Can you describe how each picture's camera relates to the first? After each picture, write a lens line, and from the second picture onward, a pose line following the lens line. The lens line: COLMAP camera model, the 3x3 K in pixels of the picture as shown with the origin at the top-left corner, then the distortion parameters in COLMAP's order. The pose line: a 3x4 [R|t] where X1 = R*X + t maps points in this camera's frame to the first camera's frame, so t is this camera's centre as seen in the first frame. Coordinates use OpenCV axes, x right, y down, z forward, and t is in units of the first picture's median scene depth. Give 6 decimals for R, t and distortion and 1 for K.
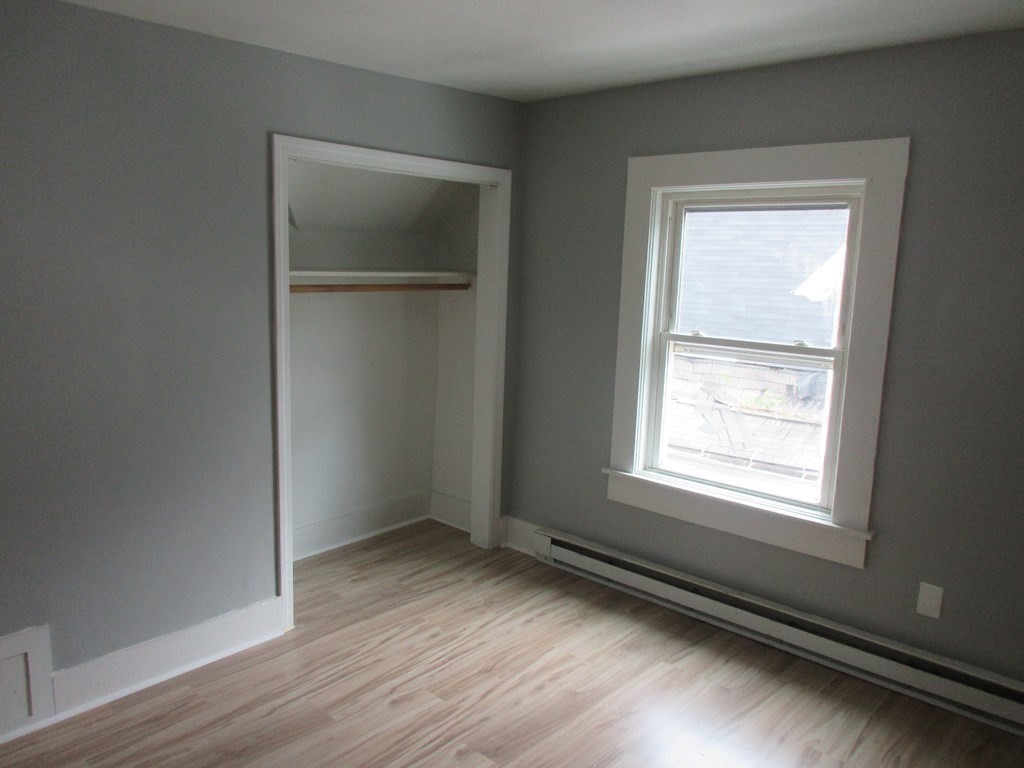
lens RADIAL K [[759.4, 0, 512.0], [0, 759.4, 384.0], [0, 0, 1]] dist [0.004078, 0.005860]
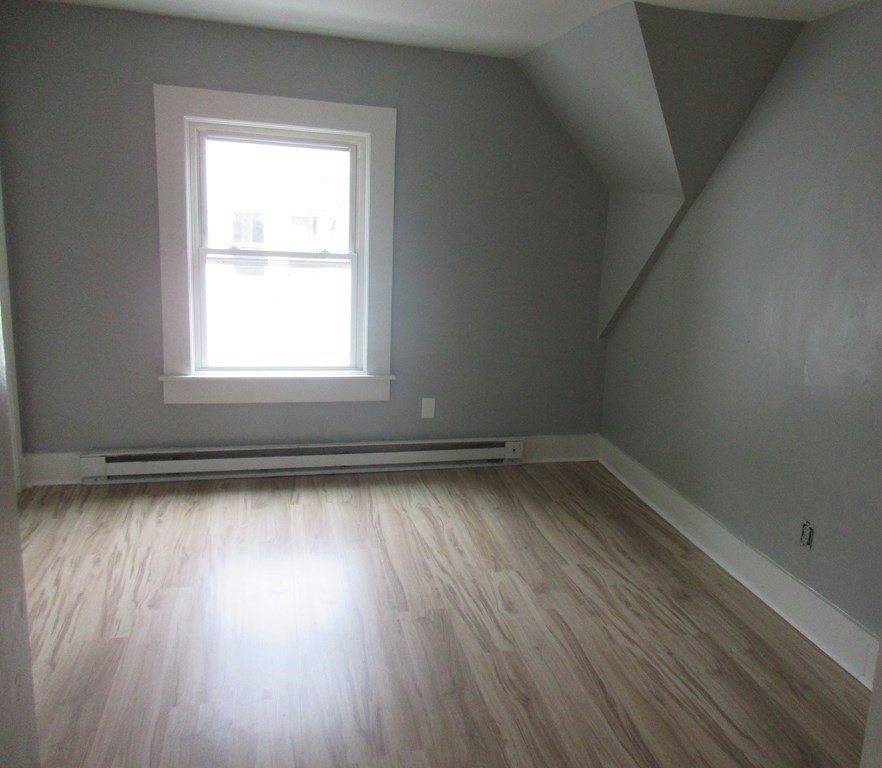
lens RADIAL K [[832.0, 0, 441.0], [0, 832.0, 384.0], [0, 0, 1]] dist [-0.010043, -0.013486]
pose [[0.530698, -0.176170, 0.829050, -0.693211], [0.094348, 0.984359, 0.148778, -0.017820], [-0.842294, -0.000737, 0.539019, 0.027100]]
